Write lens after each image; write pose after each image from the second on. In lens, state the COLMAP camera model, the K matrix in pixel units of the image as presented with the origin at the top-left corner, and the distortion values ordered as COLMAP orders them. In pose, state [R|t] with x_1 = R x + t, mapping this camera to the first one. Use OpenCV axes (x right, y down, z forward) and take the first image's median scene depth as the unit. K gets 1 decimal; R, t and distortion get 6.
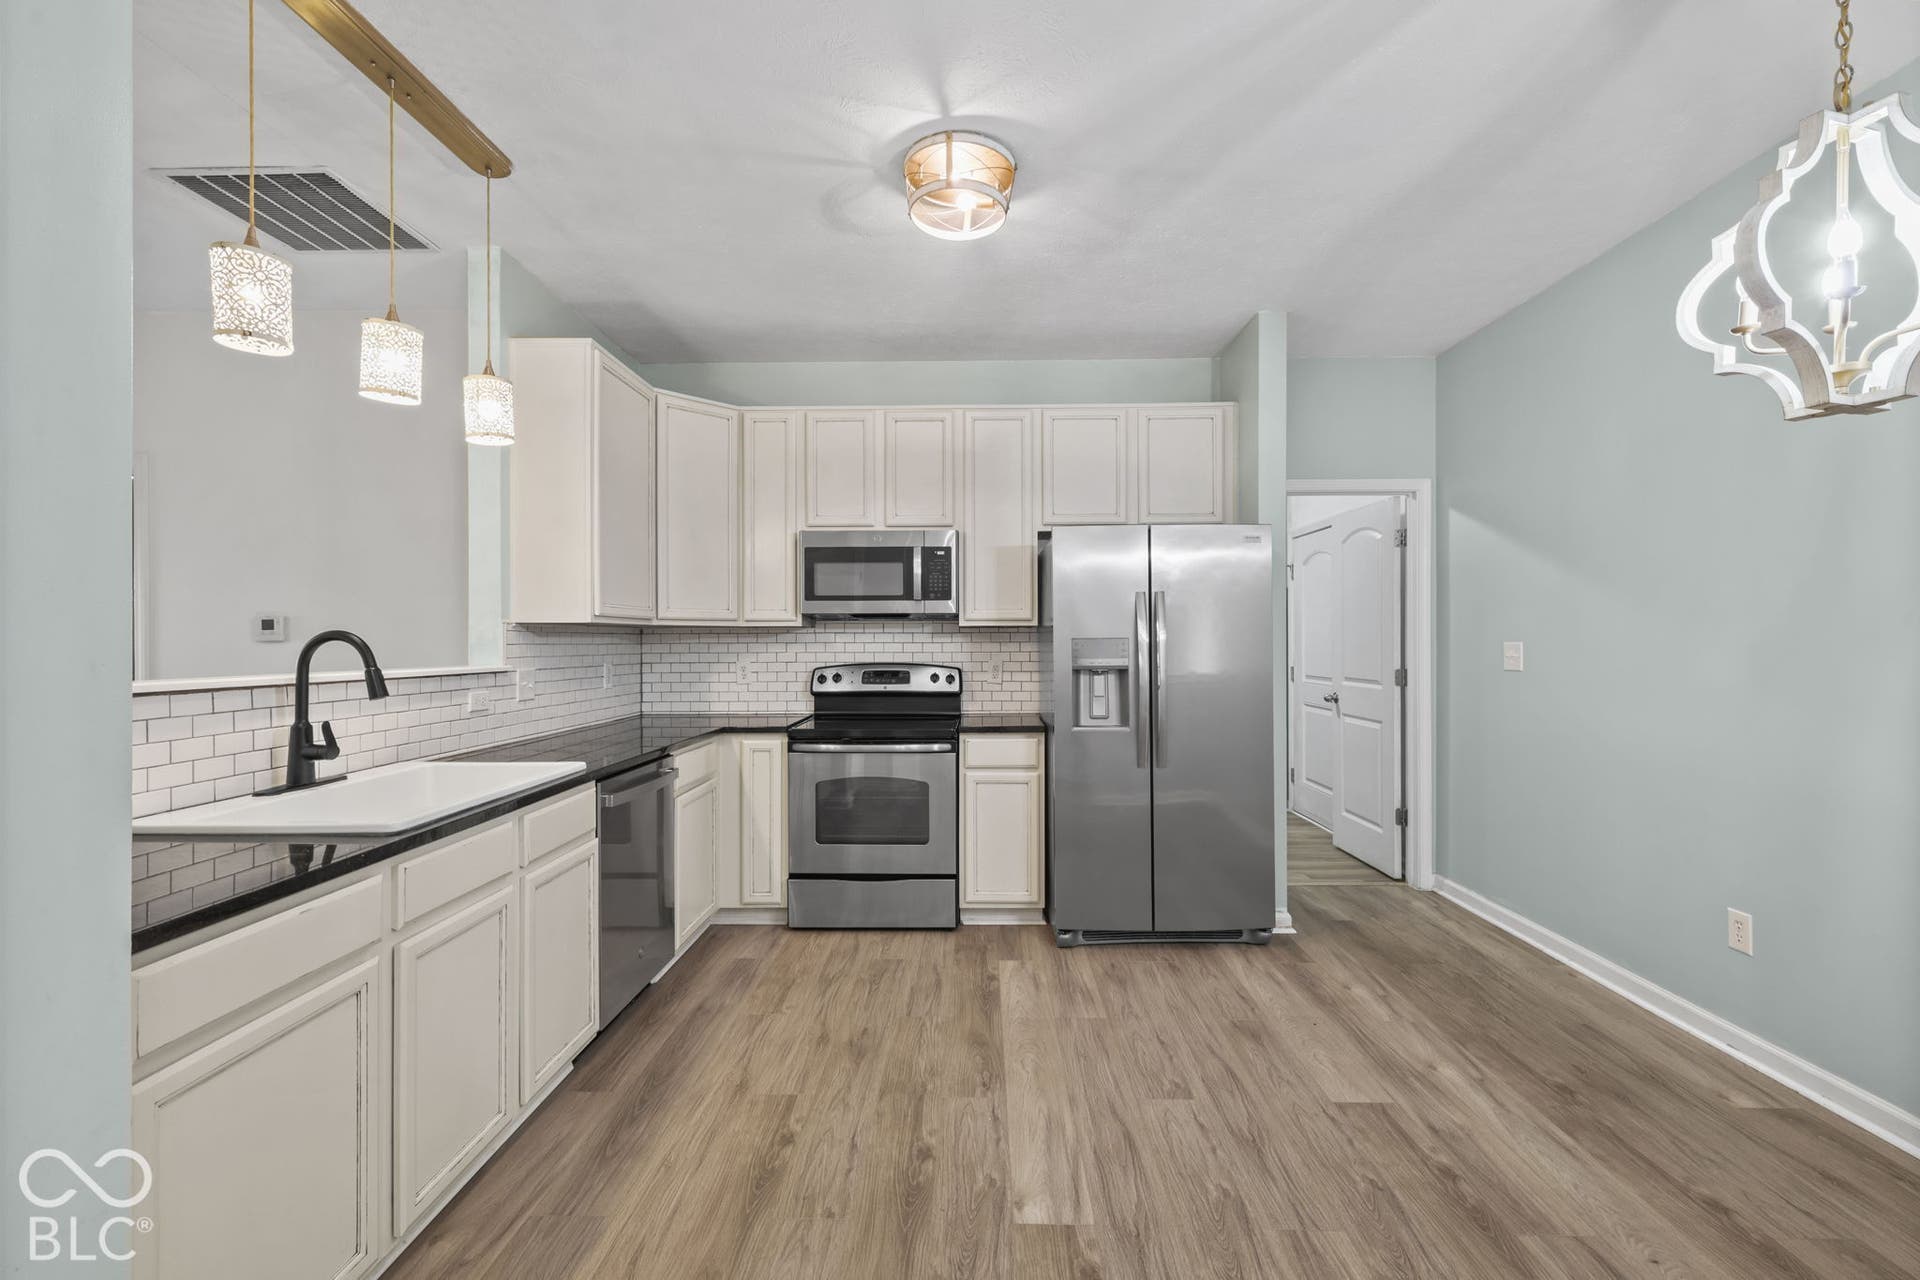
lens RADIAL K [[832.2, 0, 963.4], [0, 832.2, 636.1], [0, 0, 1]] dist [0.001276, 0.000425]
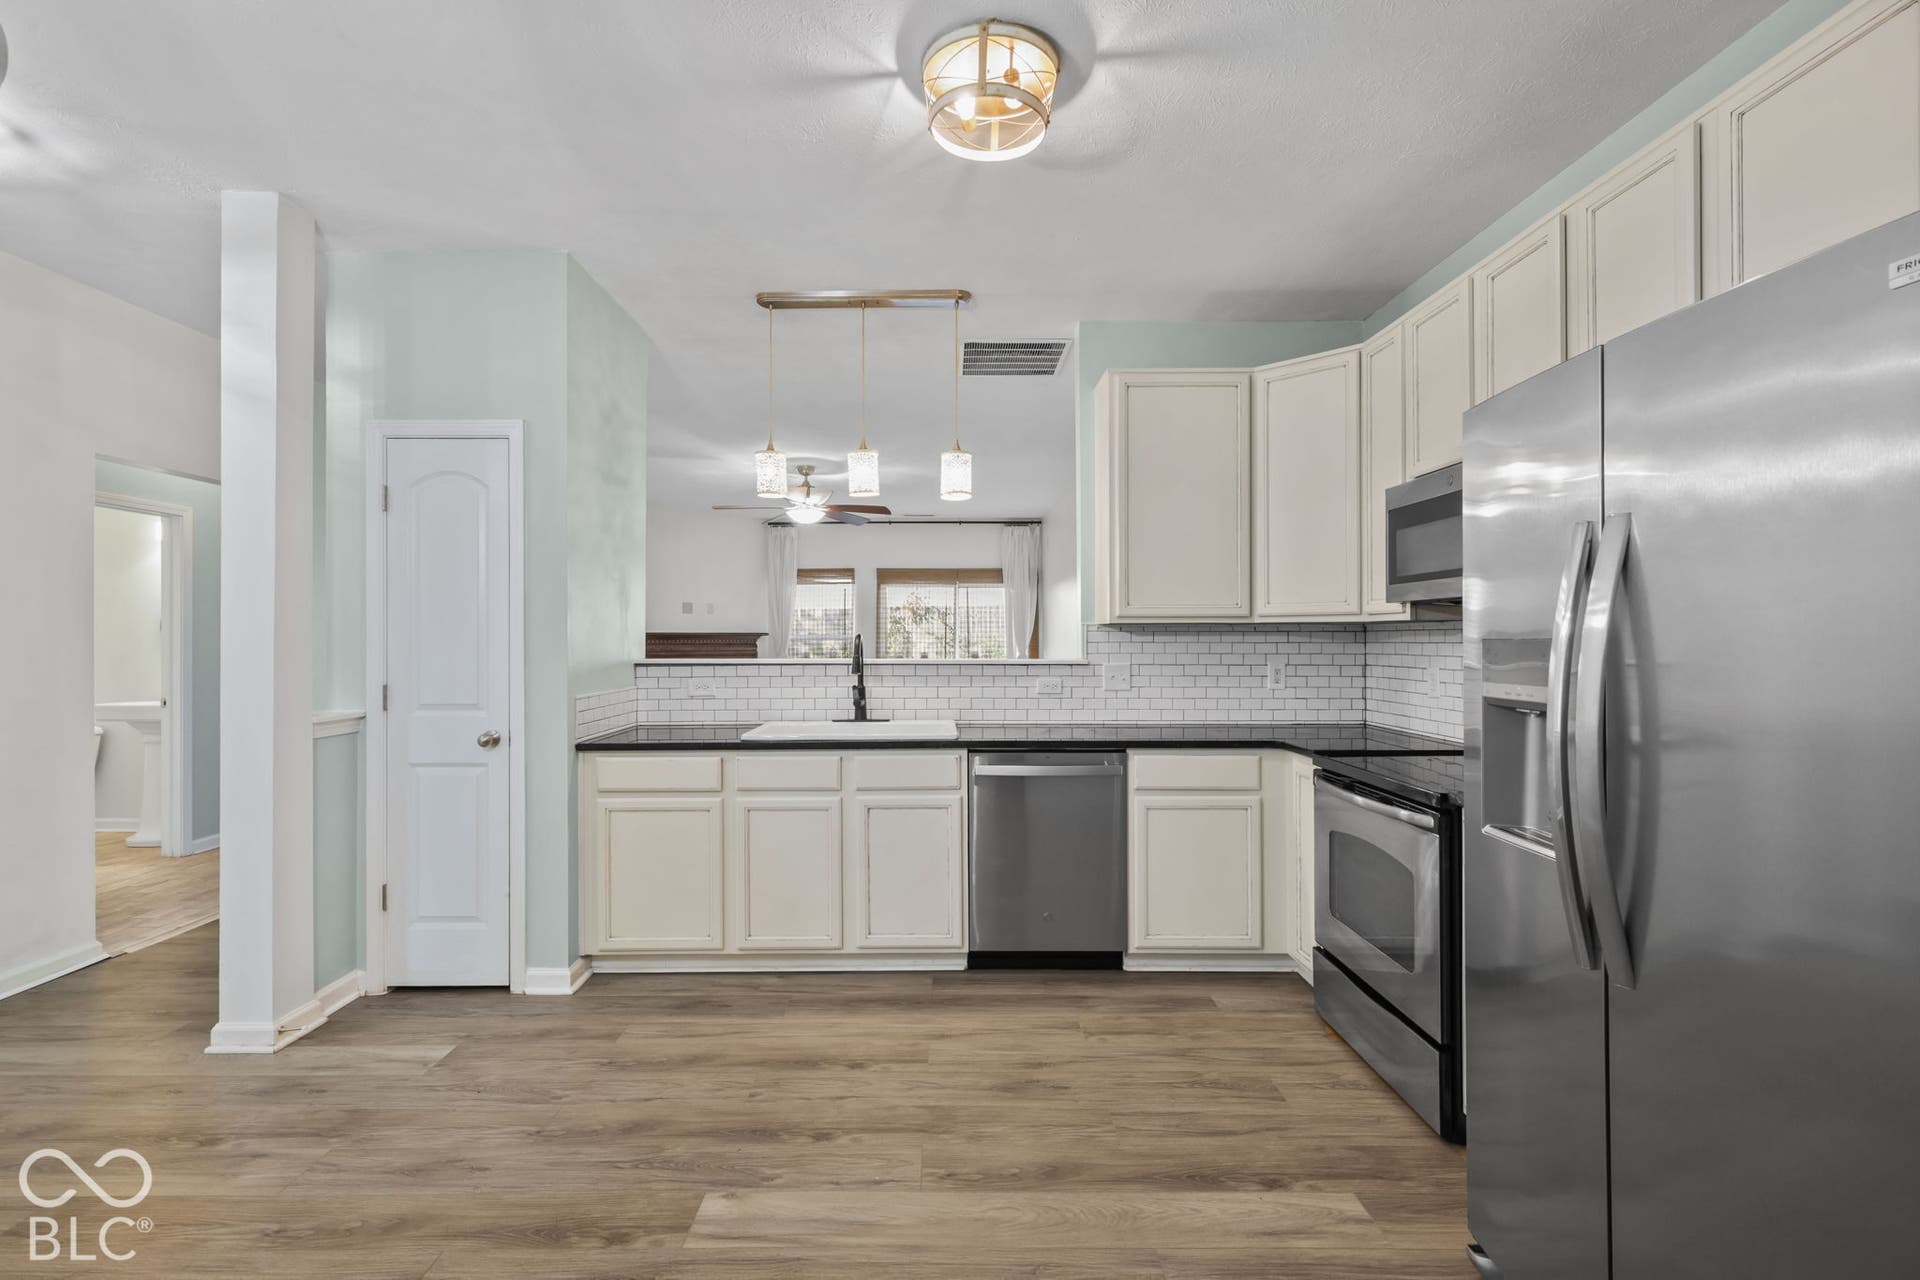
lens RADIAL K [[841.2, 0, 949.6], [0, 841.2, 635.6], [0, 0, 1]] dist [0.001206, 0.000313]
pose [[0.022215, -0.000028, -0.999753, 0.739158], [0.006408, 0.999979, 0.000114, -0.001513], [0.999733, -0.006409, 0.022214, 0.837357]]
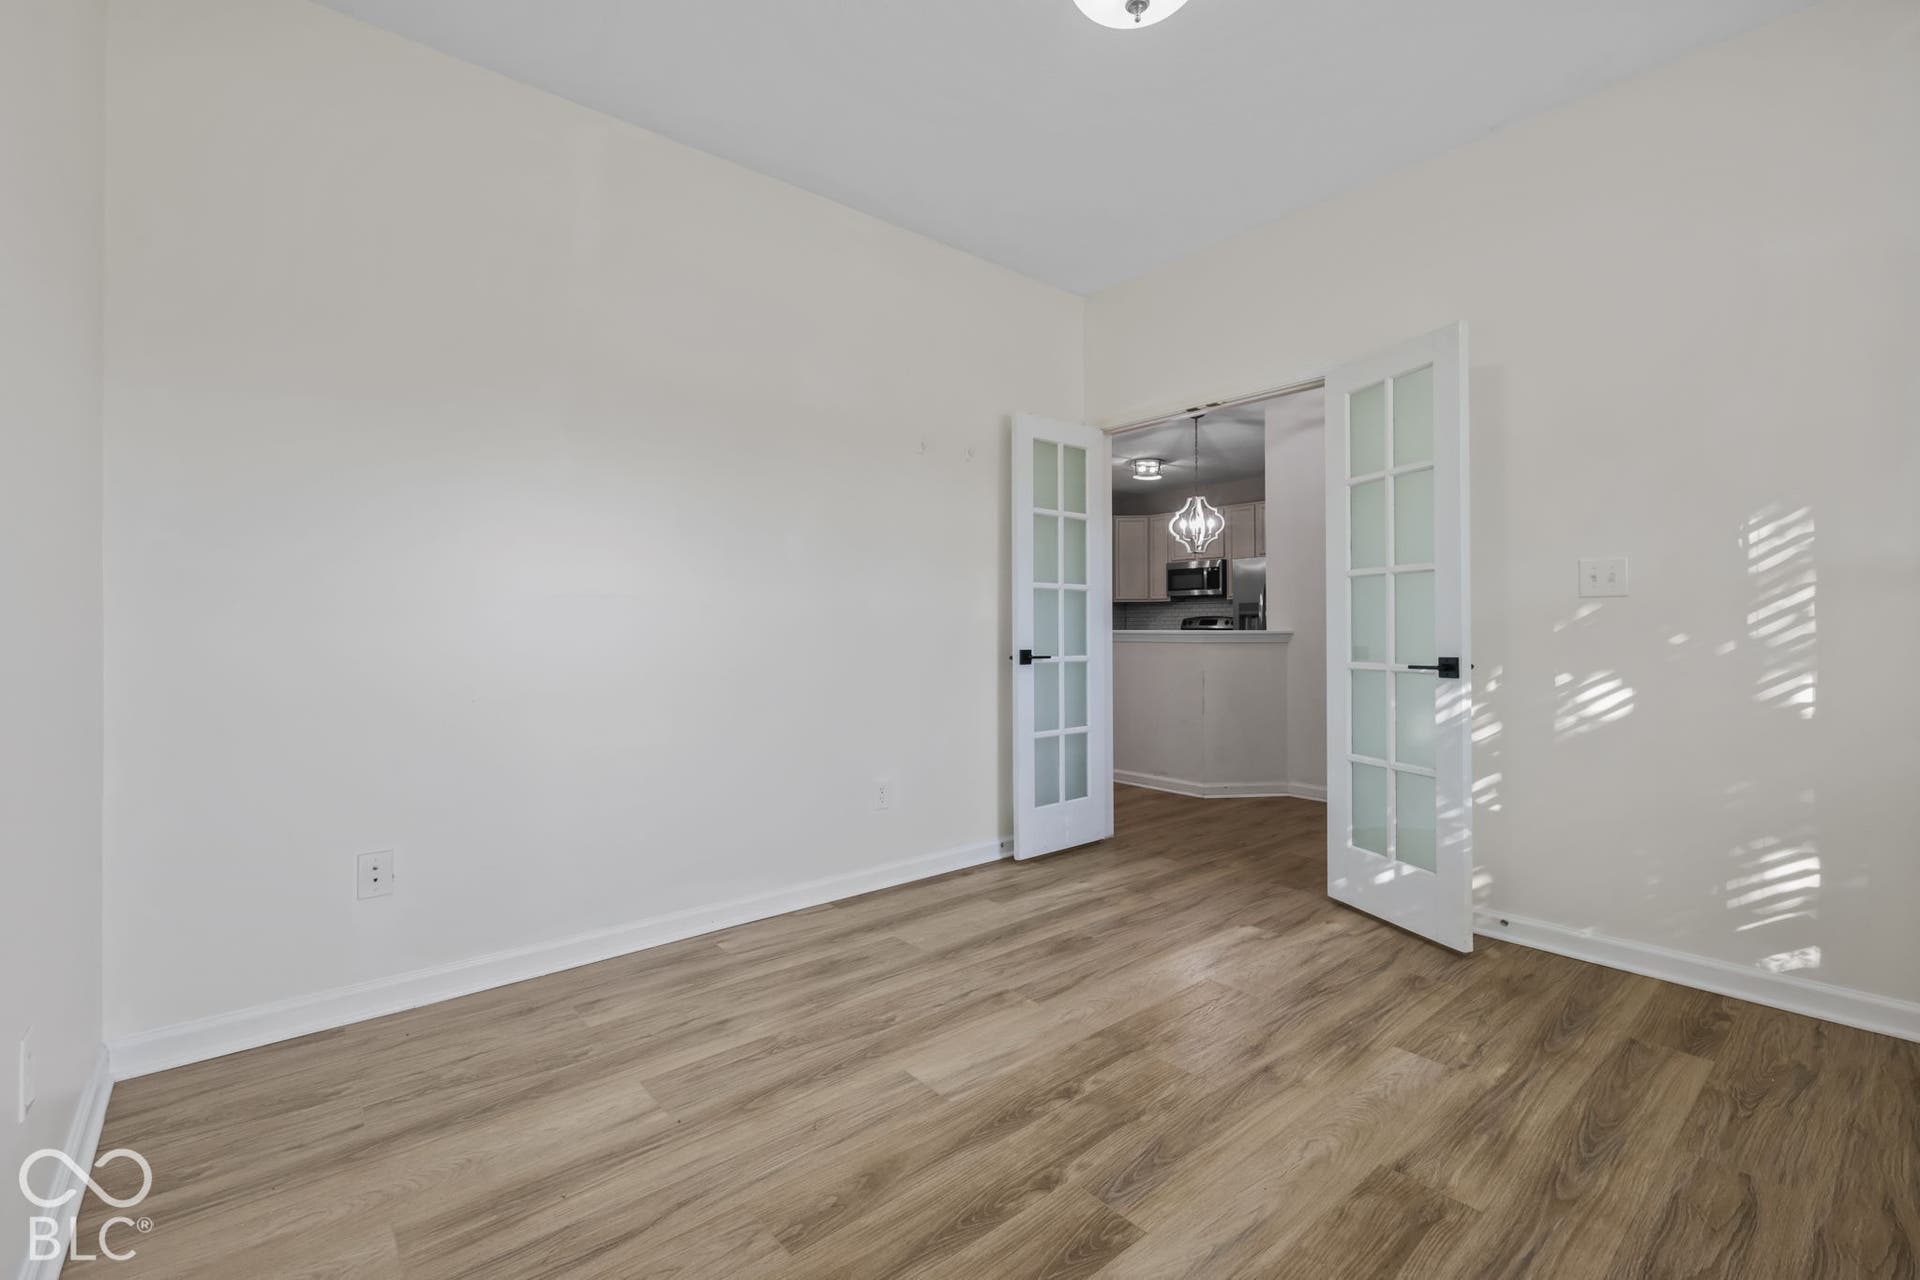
lens RADIAL K [[841.2, 0, 949.6], [0, 841.2, 635.6], [0, 0, 1]] dist [0.001206, 0.000313]
pose [[0.657182, 0.003599, -0.753723, 1.801855], [0.010432, 0.999849, 0.013870, 0.069815], [0.753660, -0.016978, 0.657046, -1.633958]]
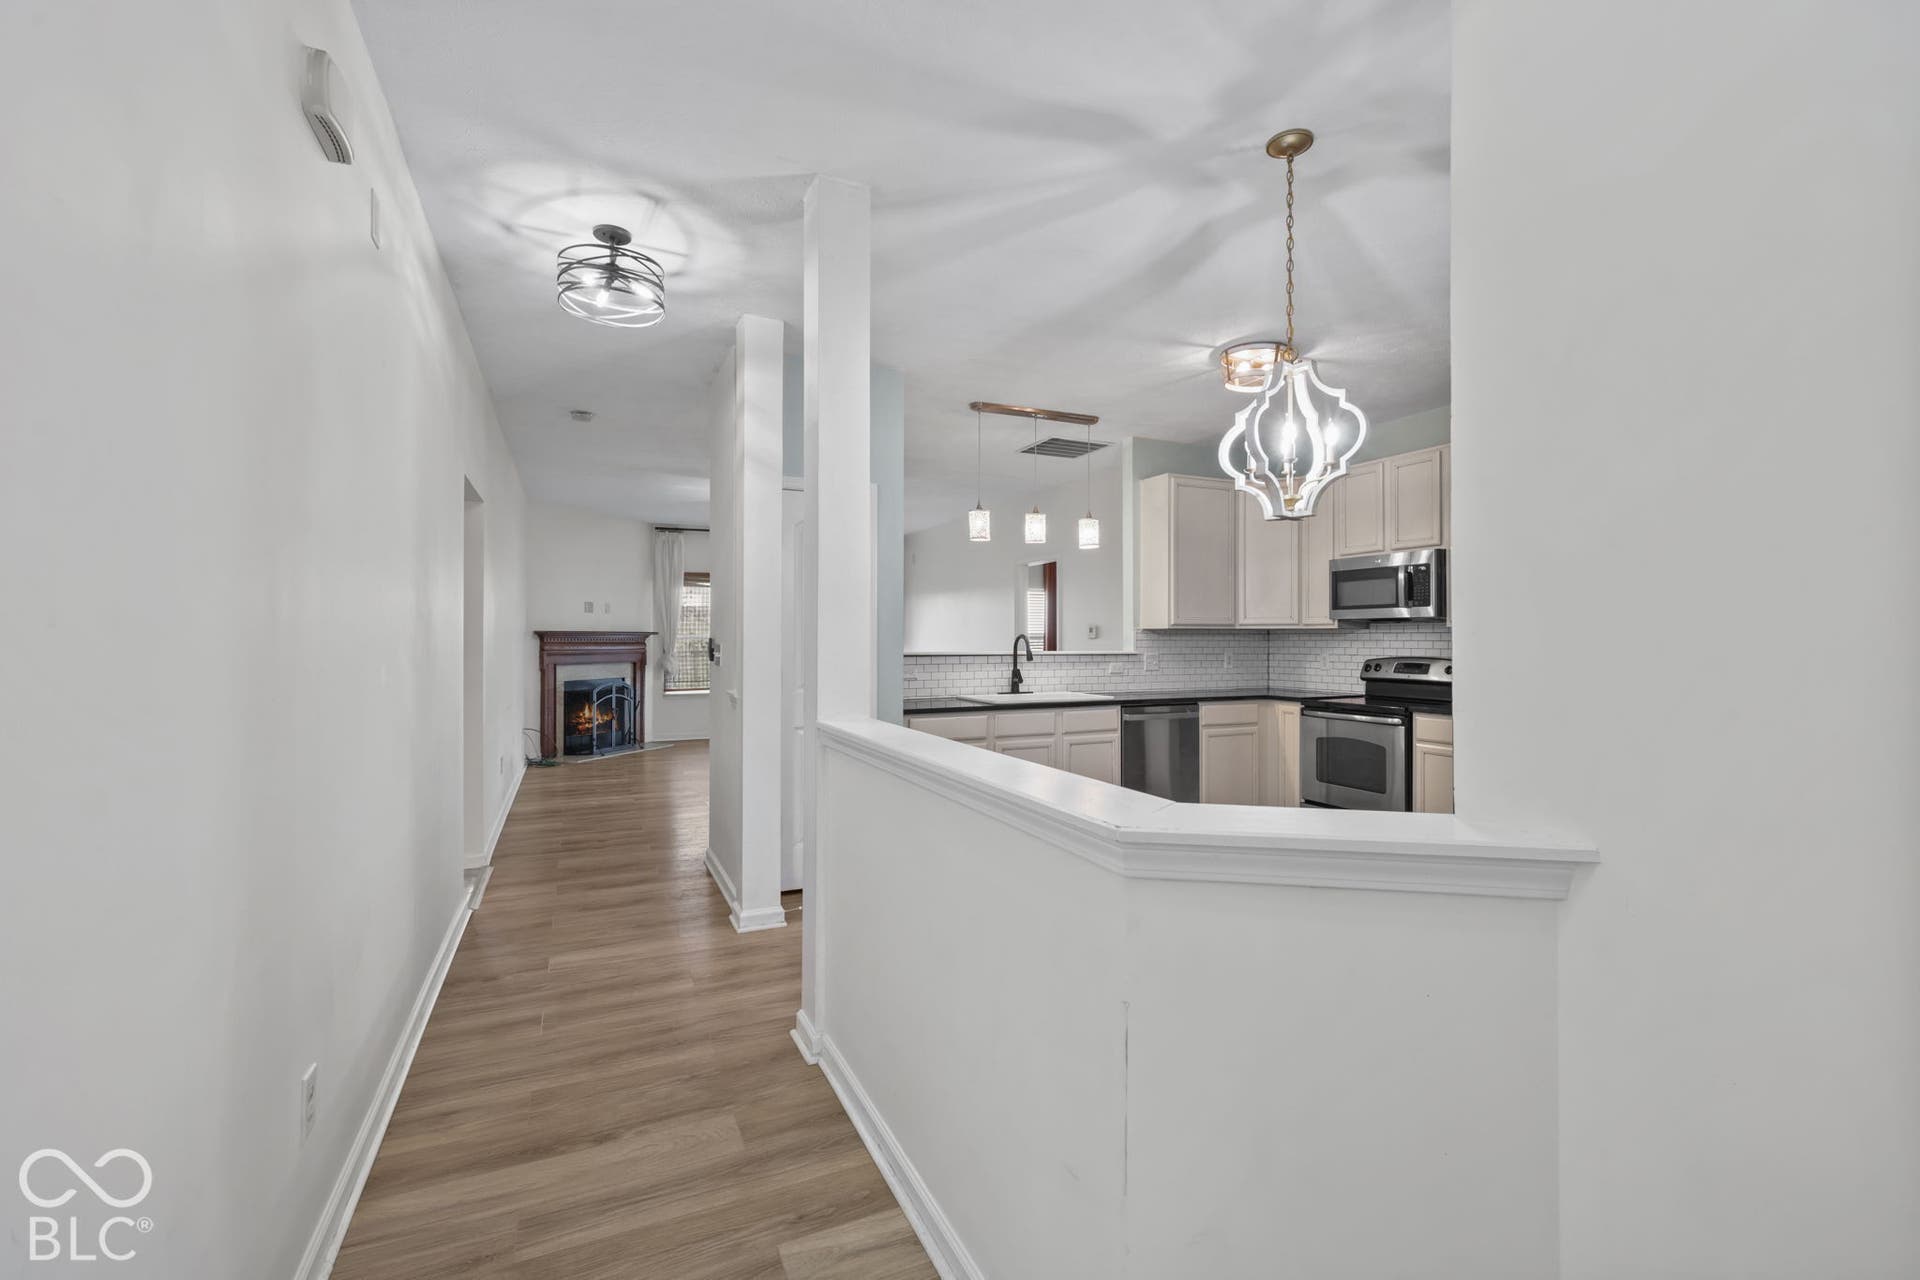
lens RADIAL K [[822.2, 0, 968.0], [0, 822.2, 639.2], [0, 0, 1]] dist [-0.000534, 0.000005]
pose [[0.437264, 0.002736, -0.899329, 1.084936], [0.003391, 0.999983, 0.004692, -0.003514], [0.899327, -0.005101, 0.437247, -0.206163]]
